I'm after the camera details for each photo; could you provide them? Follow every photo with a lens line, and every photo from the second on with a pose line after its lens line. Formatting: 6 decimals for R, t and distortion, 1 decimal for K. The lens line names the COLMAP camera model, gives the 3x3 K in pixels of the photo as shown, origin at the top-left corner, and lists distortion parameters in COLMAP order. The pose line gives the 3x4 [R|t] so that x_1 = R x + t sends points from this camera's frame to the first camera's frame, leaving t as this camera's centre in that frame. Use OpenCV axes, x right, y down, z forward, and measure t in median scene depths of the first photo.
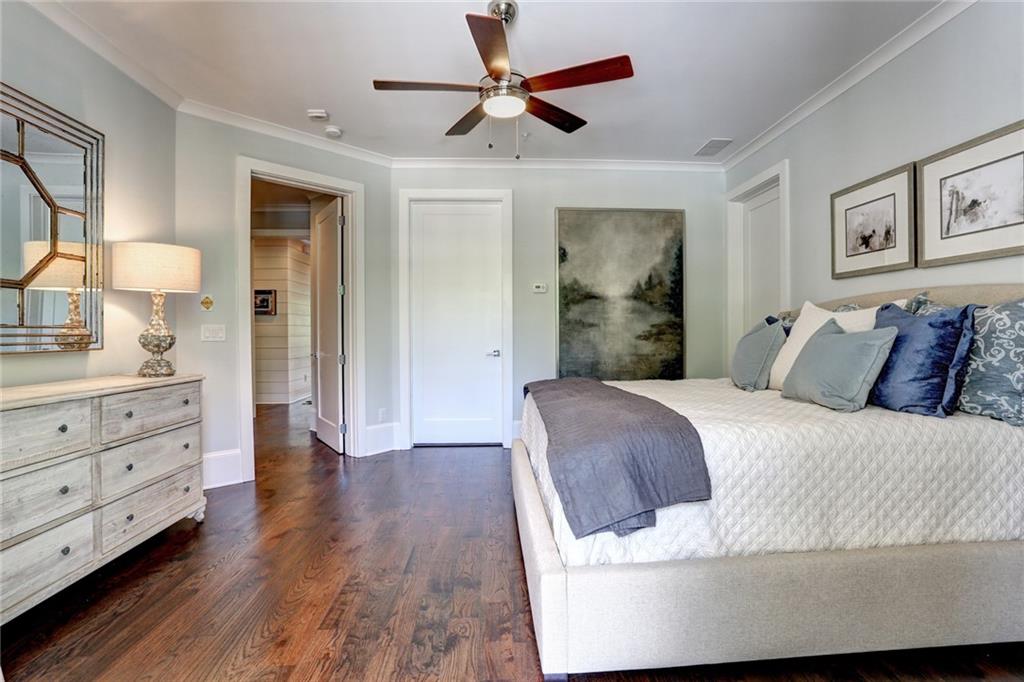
lens RADIAL K [[502.5, 0, 512.2], [0, 502.5, 337.5], [0, 0, 1]] dist [-0.097181, 0.041941]
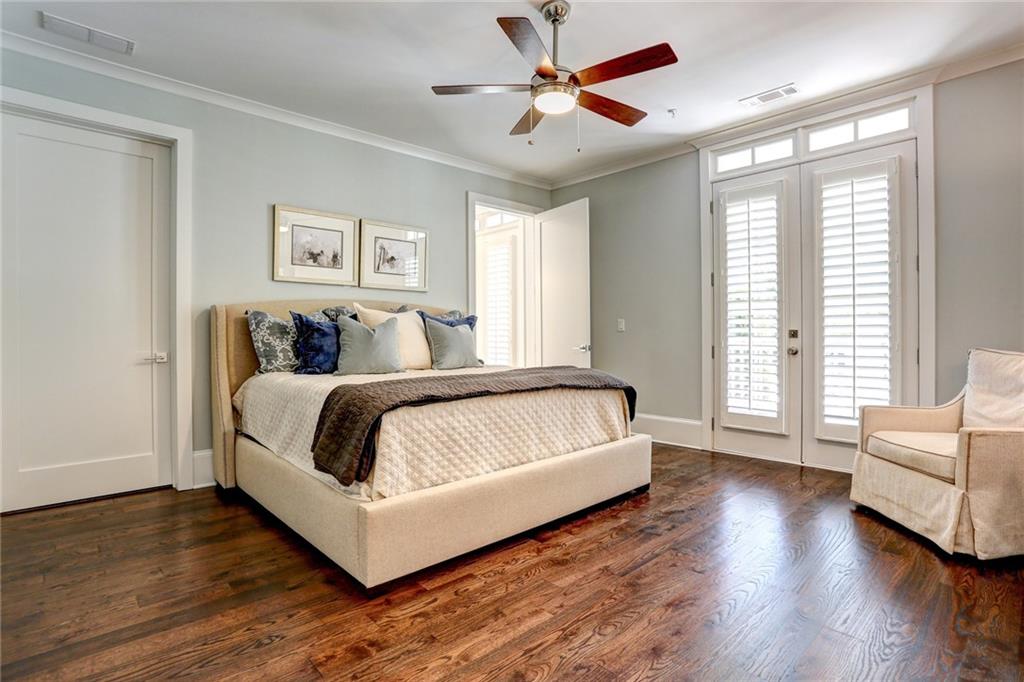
lens RADIAL K [[502.5, 0, 512.2], [0, 502.5, 337.5], [0, 0, 1]] dist [-0.097181, 0.041941]
pose [[-0.641675, -0.001998, 0.766974, -0.667553], [0.010120, 0.999887, 0.011071, 0.006549], [-0.766910, 0.014866, -0.641582, 1.556868]]
